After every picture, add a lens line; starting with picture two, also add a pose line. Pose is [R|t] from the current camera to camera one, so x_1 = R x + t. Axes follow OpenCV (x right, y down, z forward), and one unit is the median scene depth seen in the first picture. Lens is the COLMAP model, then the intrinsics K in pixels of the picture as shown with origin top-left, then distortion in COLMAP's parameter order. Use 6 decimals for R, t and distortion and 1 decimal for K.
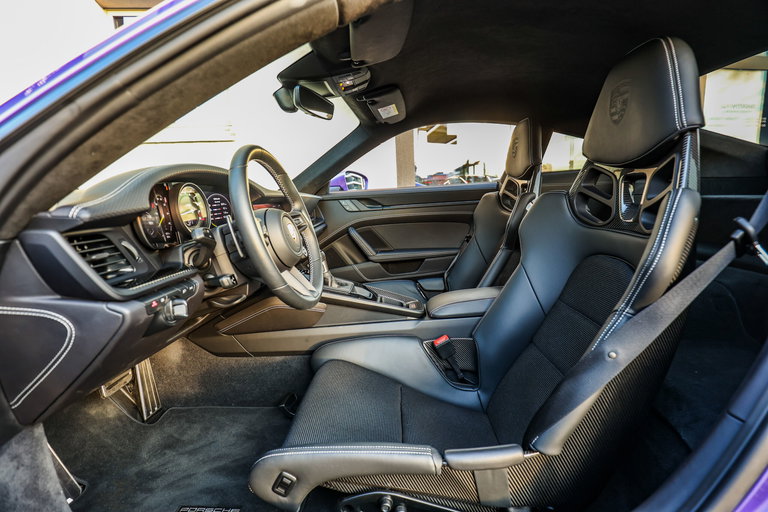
lens RADIAL K [[348.9, 0, 380.2], [0, 348.9, 260.1], [0, 0, 1]] dist [-0.013840, 0.002353]
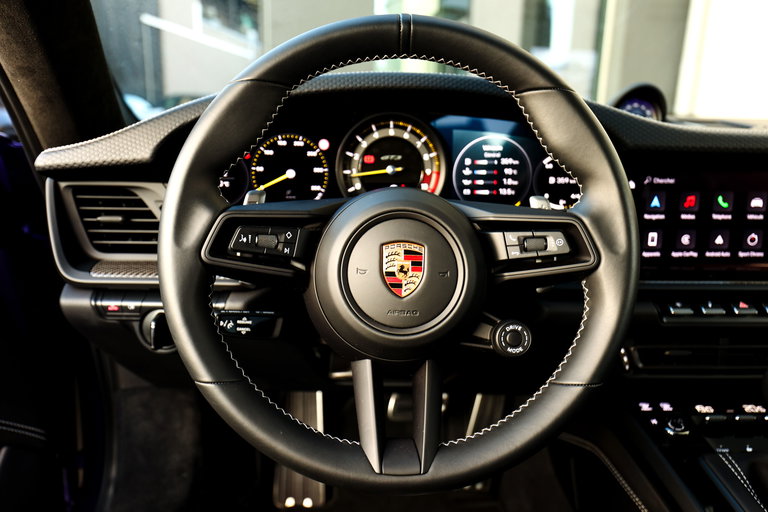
lens RADIAL K [[591.0, 0, 385.5], [0, 591.0, 261.8], [0, 0, 1]] dist [-0.005741, 0.026003]
pose [[0.088902, 0.271108, -0.958435, 0.289134], [-0.198961, 0.947686, 0.249612, -0.219808], [0.975967, 0.168500, 0.138191, 0.876057]]
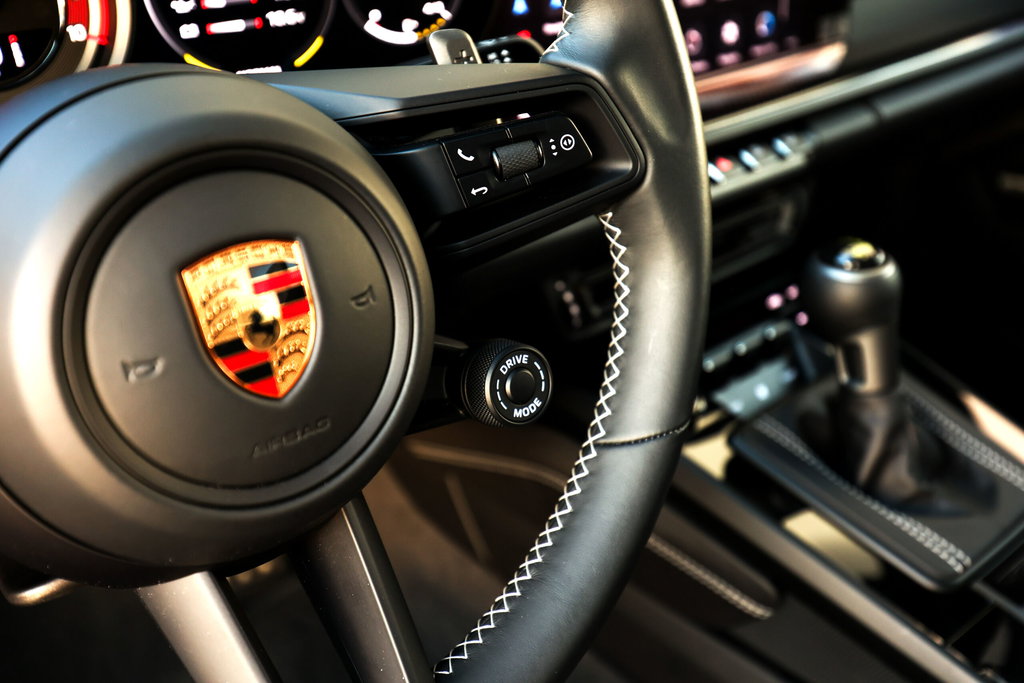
lens RADIAL K [[955.8, 0, 512.5], [0, 955.8, 342.5], [0, 0, 1]] dist [0.041944, 0.000000]
pose [[0.680872, 0.369495, -0.632366, 0.016004], [-0.134954, 0.911923, 0.387536, -0.204425], [0.719862, -0.178522, 0.670768, 0.817533]]
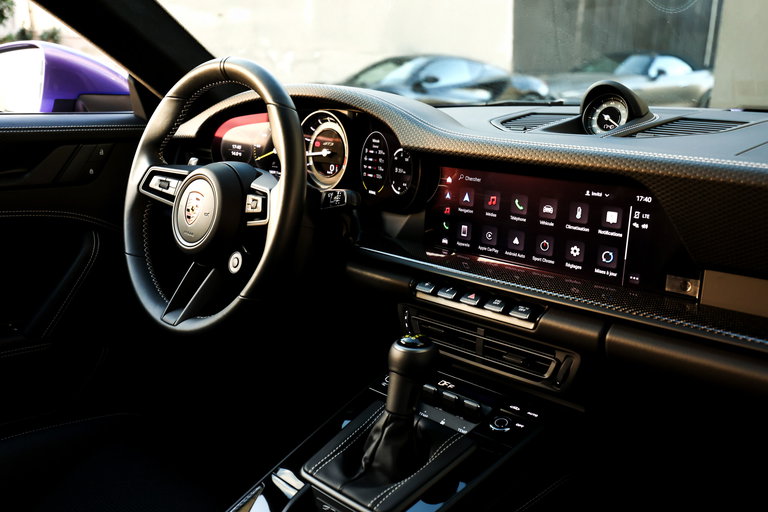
lens RADIAL K [[716.9, 0, 384.6], [0, 716.9, 252.1], [0, 0, 1]] dist [0.041944, 0.000000]
pose [[-0.657966, 0.214324, -0.721904, 0.411711], [-0.118569, 0.917201, 0.380373, -0.493206], [0.743655, 0.335868, -0.578075, 1.901837]]
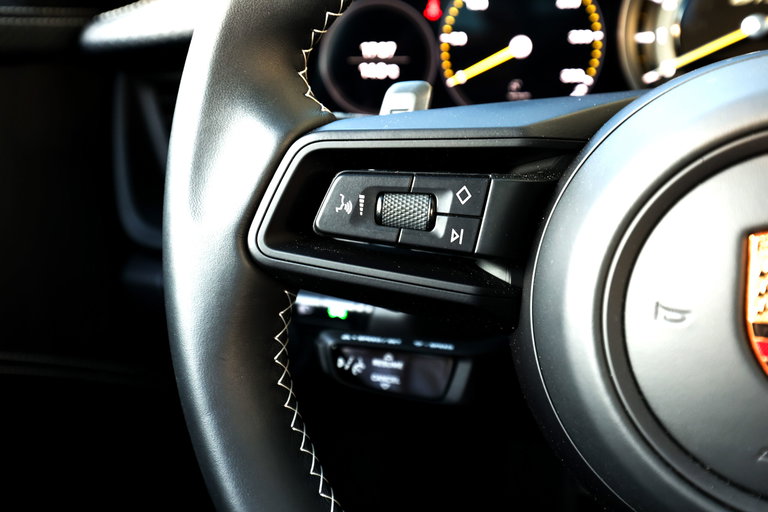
lens RADIAL K [[666.9, 0, 382.3], [0, 666.9, 251.4], [0, 0, 1]] dist [0.039762, 0.003779]
pose [[-0.317452, 0.366770, -0.874474, -0.055477], [-0.112123, 0.901187, 0.418677, -0.160382], [0.941623, 0.230958, -0.244960, 0.895190]]
